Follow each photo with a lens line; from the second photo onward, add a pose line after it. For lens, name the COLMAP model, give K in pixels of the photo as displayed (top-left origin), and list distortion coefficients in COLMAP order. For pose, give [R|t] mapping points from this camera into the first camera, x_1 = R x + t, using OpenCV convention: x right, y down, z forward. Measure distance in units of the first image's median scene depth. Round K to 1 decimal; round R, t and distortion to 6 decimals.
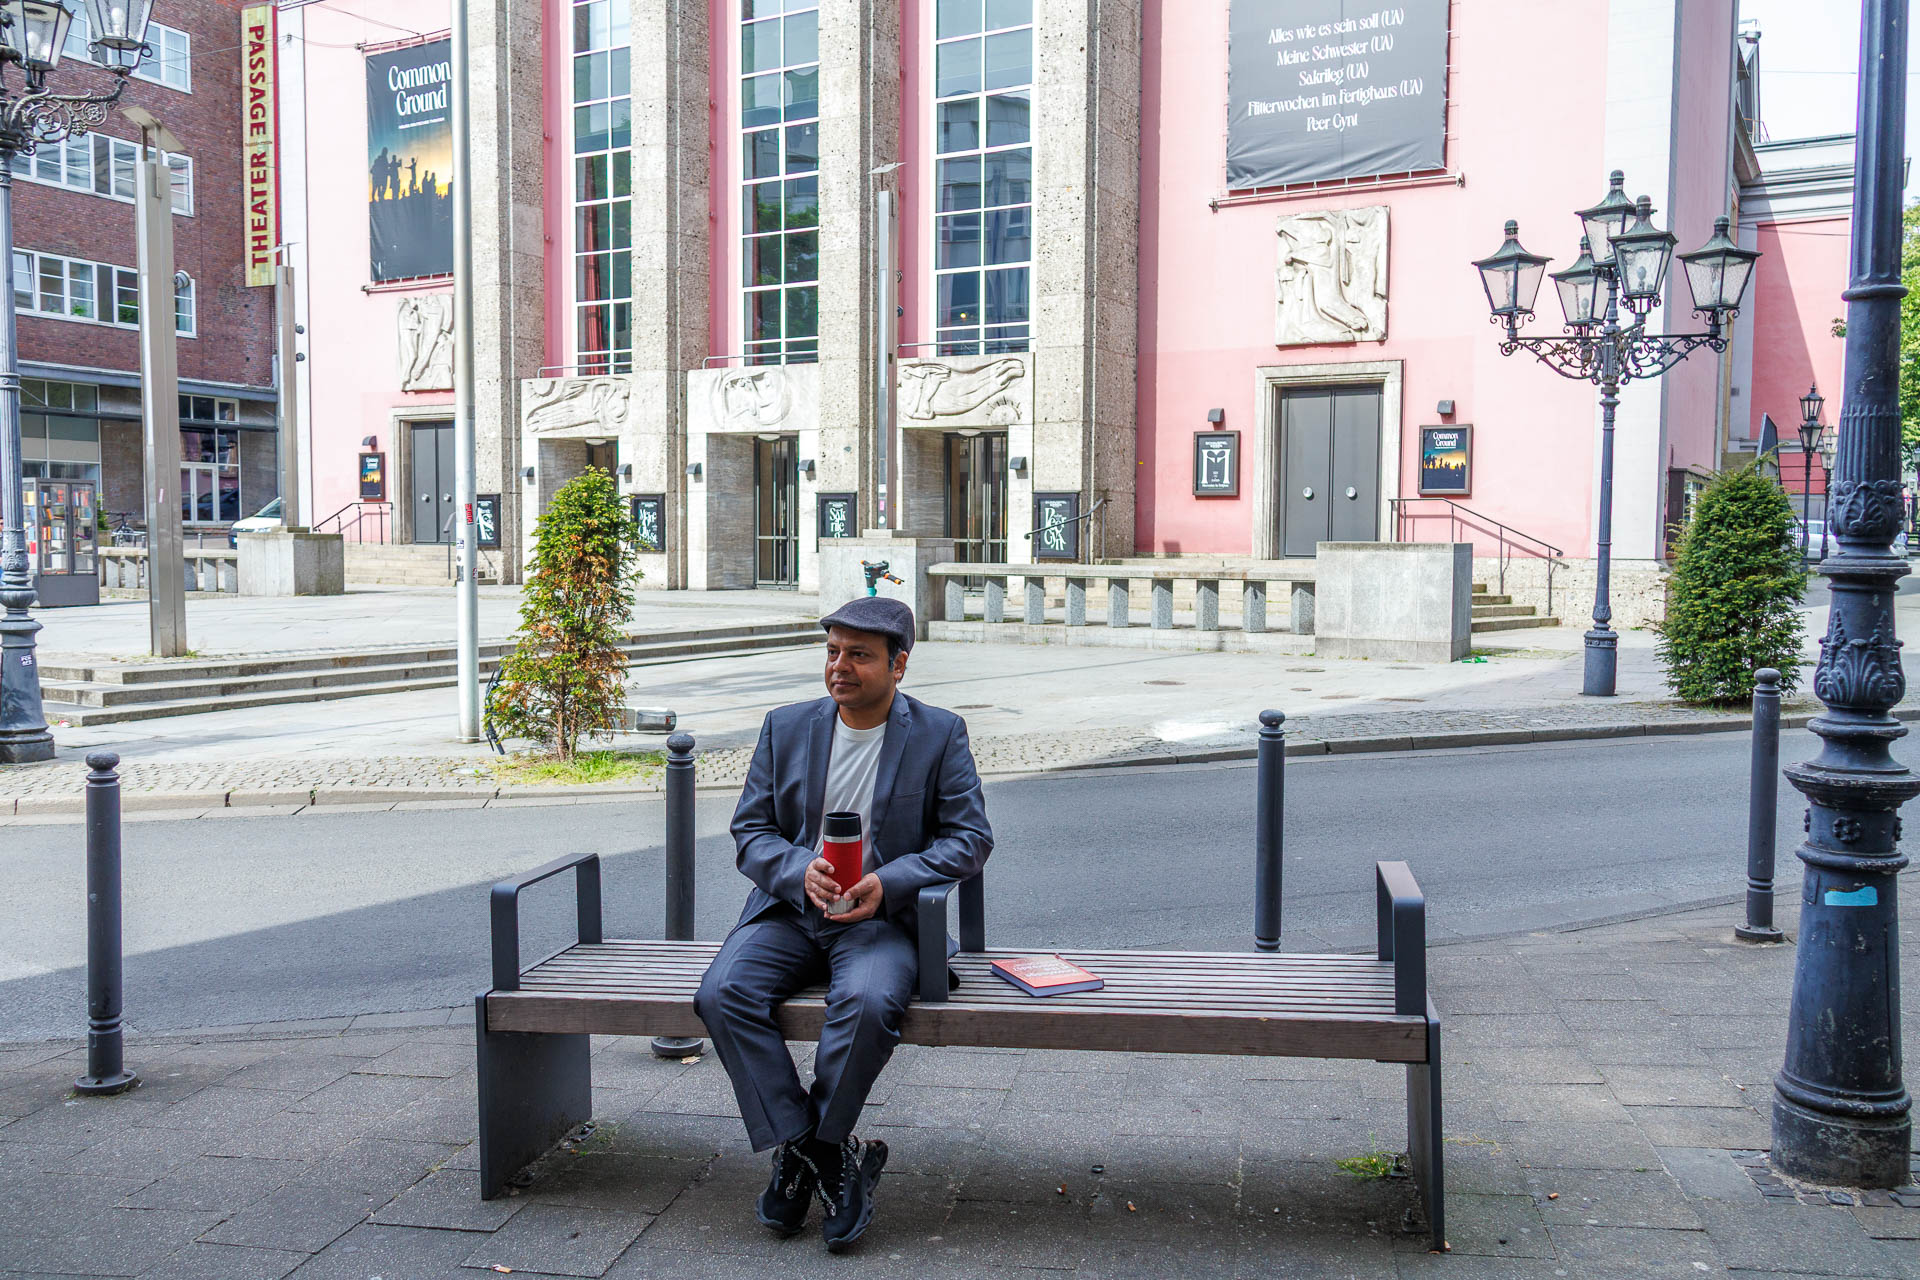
lens RADIAL K [[1565.4, 0, 967.1], [0, 1565.4, 646.5], [0, 0, 1]] dist [-0.010950, 0.008492]
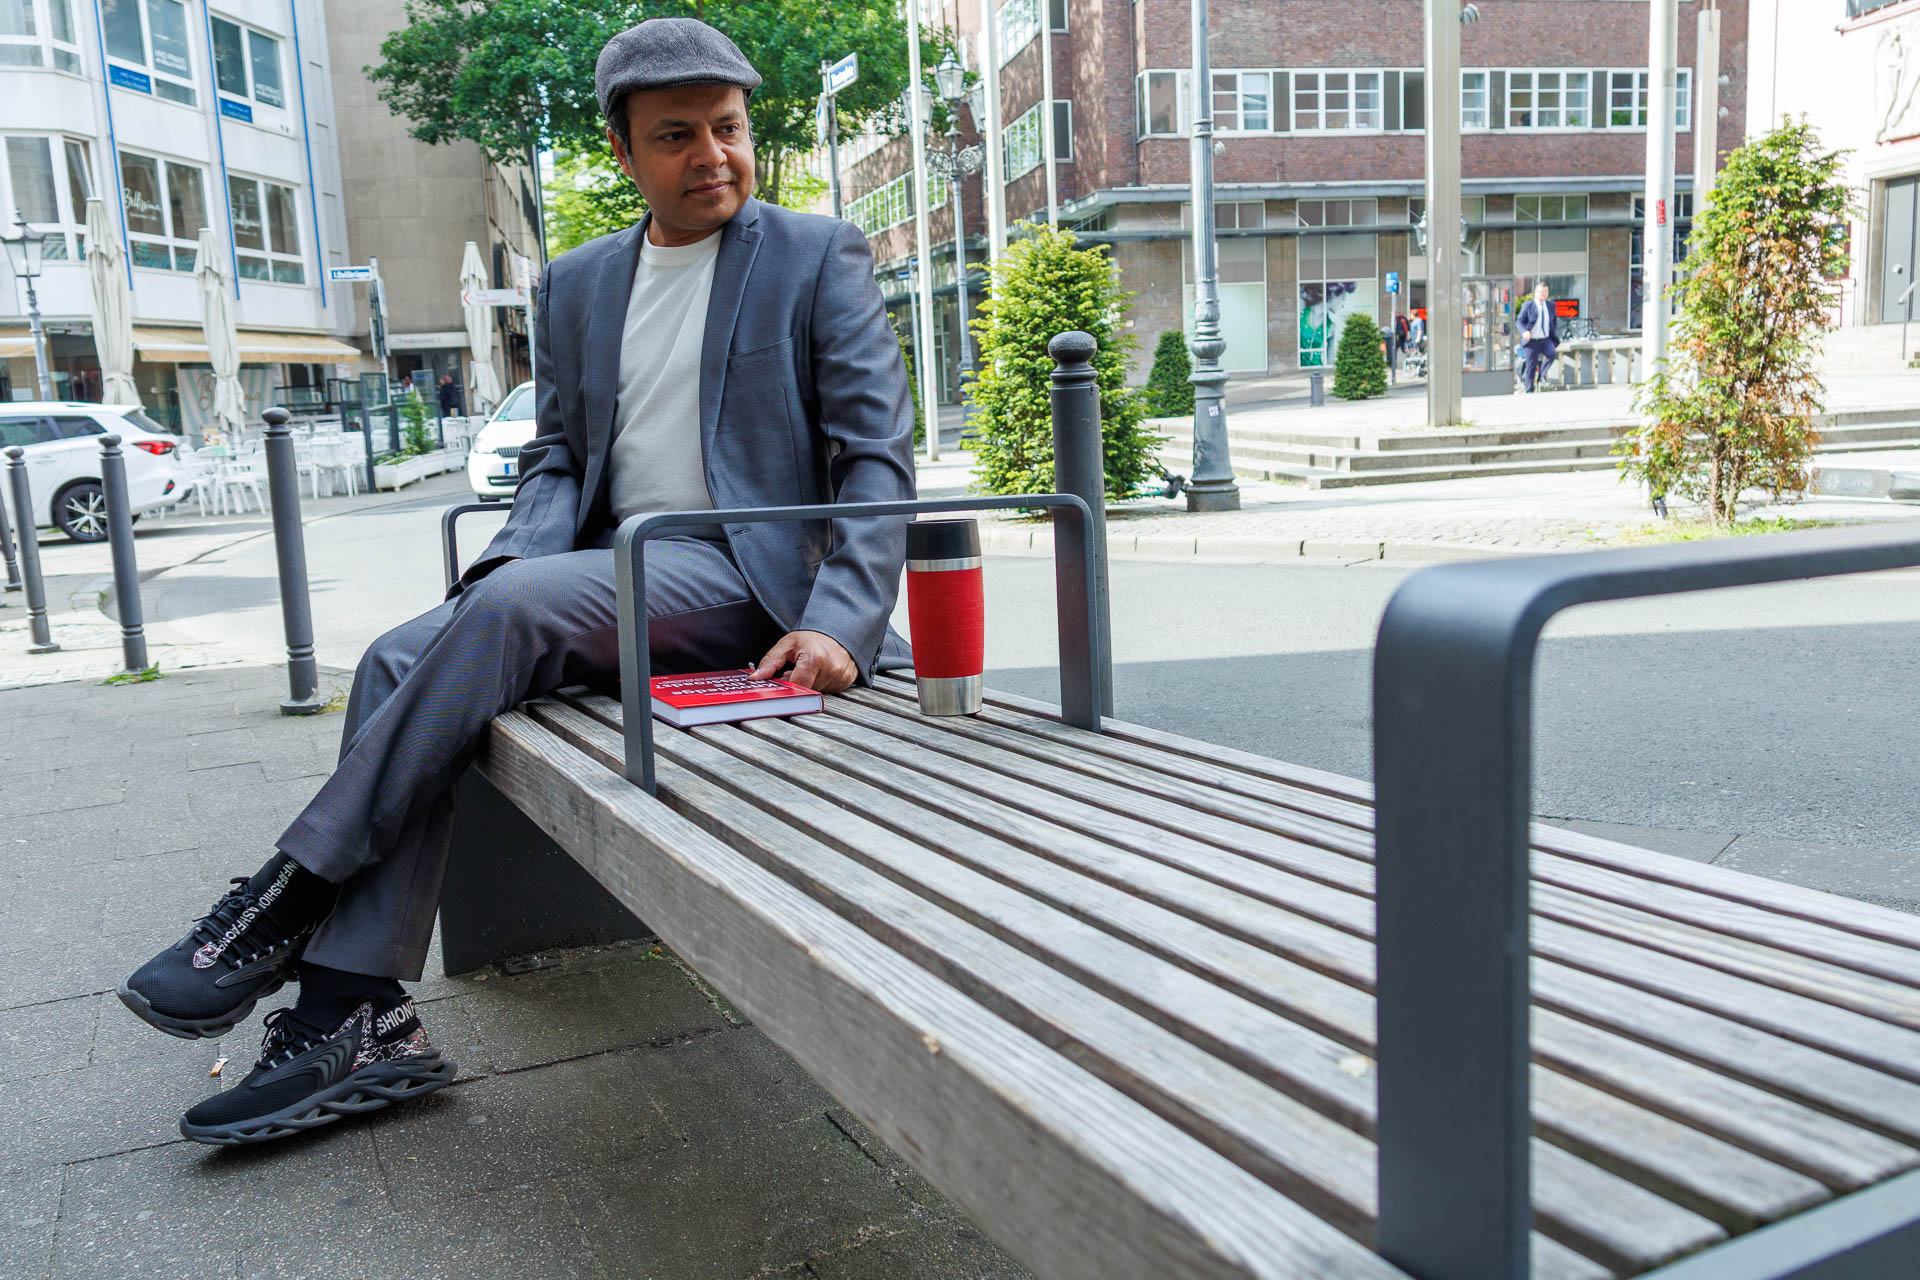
lens RADIAL K [[1565.4, 0, 962.0], [0, 1565.4, 628.9], [0, 0, 1]] dist [-0.010950, 0.008492]
pose [[0.596884, 0.085321, -0.797778, 0.049403], [-0.005763, 0.994760, 0.102076, 0.018533], [0.802307, -0.056330, 0.594248, 0.100546]]
